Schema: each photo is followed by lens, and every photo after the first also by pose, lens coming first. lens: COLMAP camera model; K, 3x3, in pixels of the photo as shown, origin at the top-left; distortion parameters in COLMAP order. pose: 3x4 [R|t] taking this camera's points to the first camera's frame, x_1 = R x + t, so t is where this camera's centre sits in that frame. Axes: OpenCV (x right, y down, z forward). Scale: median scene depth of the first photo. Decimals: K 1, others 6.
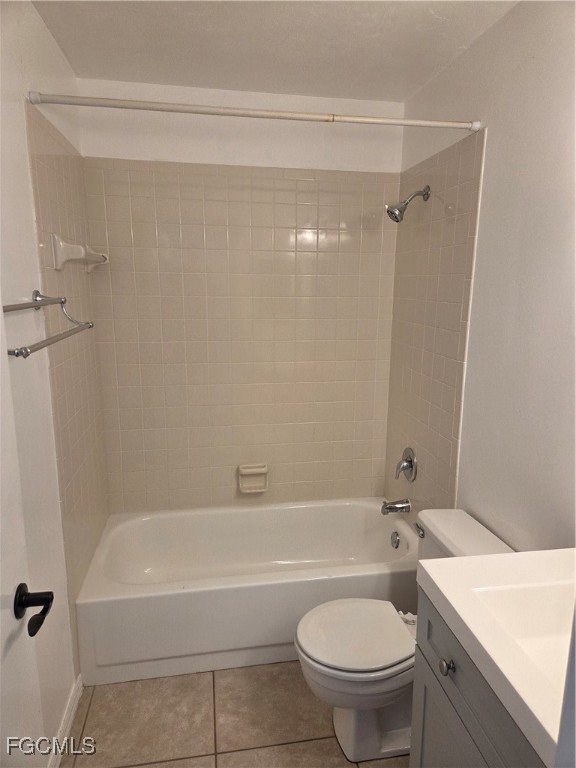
lens RADIAL K [[514.5, 0, 291.1], [0, 514.5, 387.9], [0, 0, 1]] dist [0.064794, -0.056388]
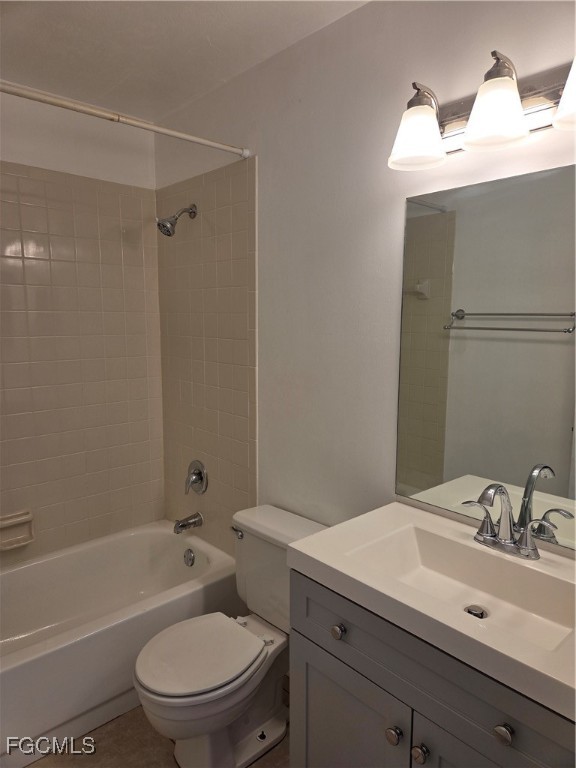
lens RADIAL K [[514.5, 0, 291.1], [0, 514.5, 387.9], [0, 0, 1]] dist [0.064794, -0.056388]
pose [[0.839467, -0.080784, 0.537373, -0.155523], [0.112672, 0.993274, -0.026693, 0.025241], [-0.531602, 0.082955, 0.842922, 0.050218]]
